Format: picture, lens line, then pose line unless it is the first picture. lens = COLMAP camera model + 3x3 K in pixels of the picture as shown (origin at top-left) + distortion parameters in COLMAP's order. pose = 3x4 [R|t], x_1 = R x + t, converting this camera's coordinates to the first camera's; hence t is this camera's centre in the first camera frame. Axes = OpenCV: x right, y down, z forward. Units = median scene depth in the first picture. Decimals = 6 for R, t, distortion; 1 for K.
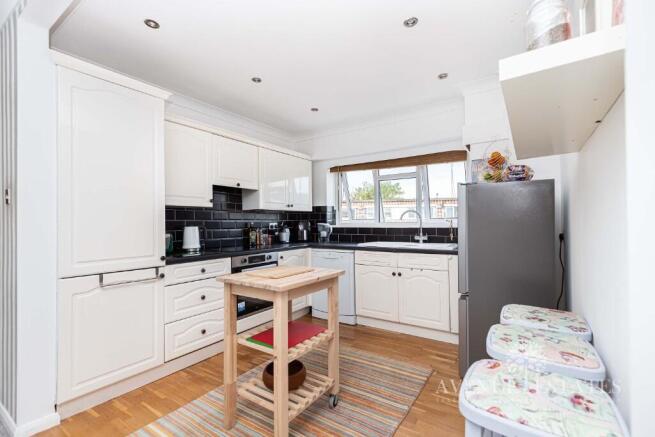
lens RADIAL K [[300.6, 0, 331.1], [0, 300.6, 221.7], [0, 0, 1]] dist [0.021294, -0.000089]
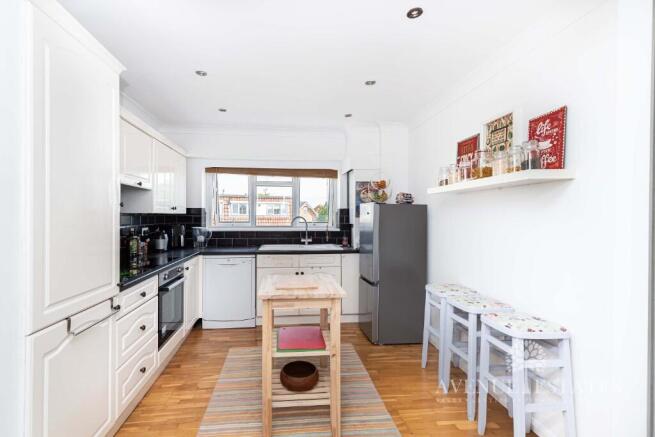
lens RADIAL K [[300.6, 0, 324.3], [0, 300.6, 218.8], [0, 0, 1]] dist [0.021294, -0.000089]
pose [[0.769909, 0.010153, 0.638073, -0.367733], [-0.013880, 0.999903, 0.000838, -0.029854], [-0.638003, -0.009501, 0.769976, 0.048535]]
